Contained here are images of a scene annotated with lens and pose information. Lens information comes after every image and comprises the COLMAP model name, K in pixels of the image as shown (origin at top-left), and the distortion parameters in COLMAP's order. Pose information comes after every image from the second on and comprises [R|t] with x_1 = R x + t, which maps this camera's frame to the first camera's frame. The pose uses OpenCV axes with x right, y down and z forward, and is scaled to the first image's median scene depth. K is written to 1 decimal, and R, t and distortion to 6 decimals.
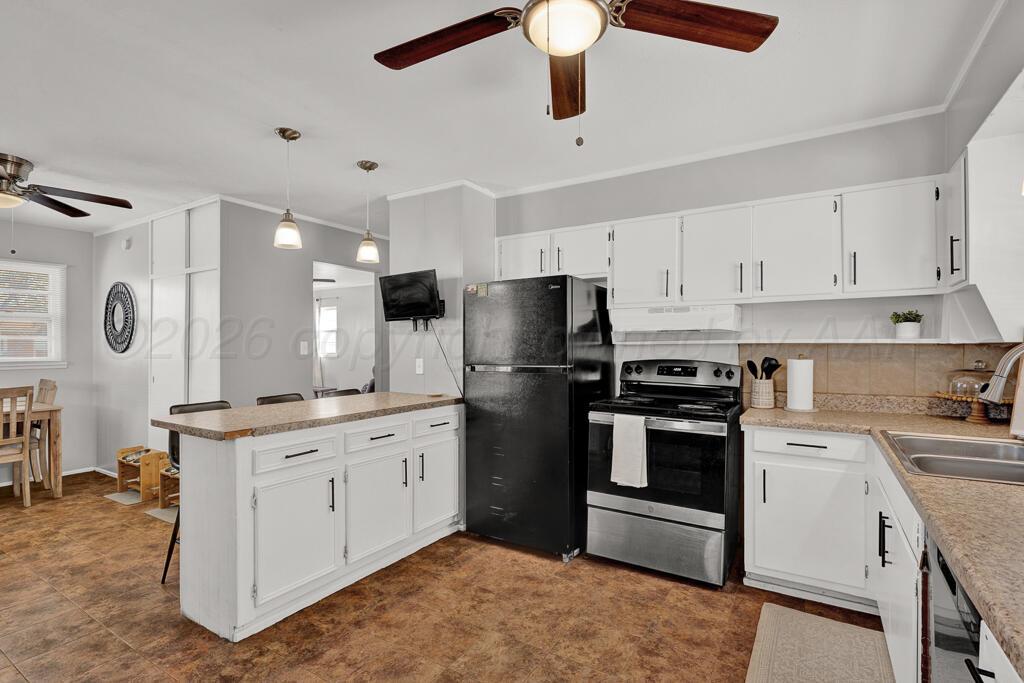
lens RADIAL K [[497.3, 0, 516.2], [0, 497.3, 339.9], [0, 0, 1]] dist [-0.000554, -0.000011]
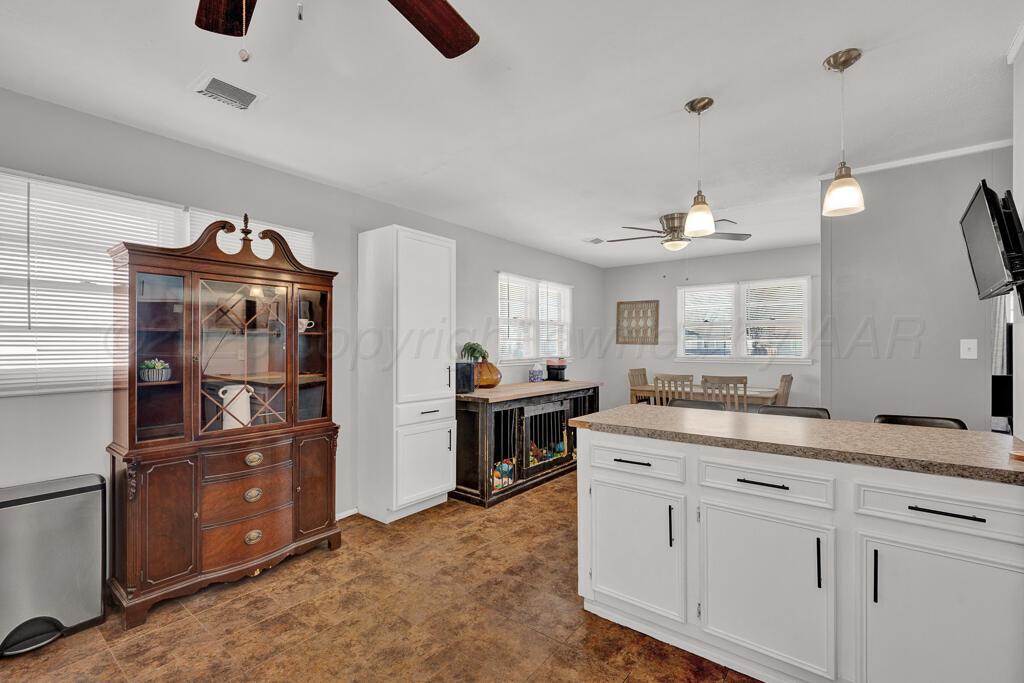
lens RADIAL K [[455.8, 0, 511.8], [0, 455.8, 345.7], [0, 0, 1]] dist [-0.004447, -0.000437]
pose [[-0.116130, 0.004701, -0.993223, 0.267806], [0.007429, 0.999965, 0.003865, 0.004686], [0.993206, -0.006930, -0.116160, 0.543246]]
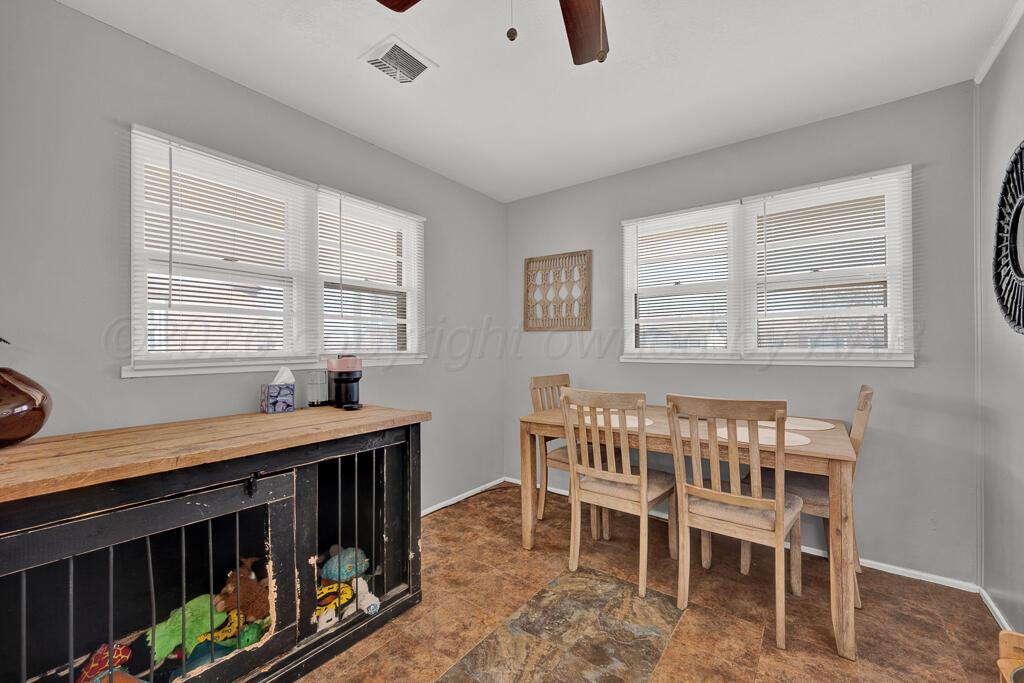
lens RADIAL K [[408.0, 0, 509.2], [0, 408.0, 344.7], [0, 0, 1]] dist [-0.000164, 0.000425]
pose [[-0.113028, 0.000864, -0.993591, -0.554549], [0.013491, 0.999909, -0.000665, 0.035284], [0.993500, -0.013479, -0.113029, 0.790580]]
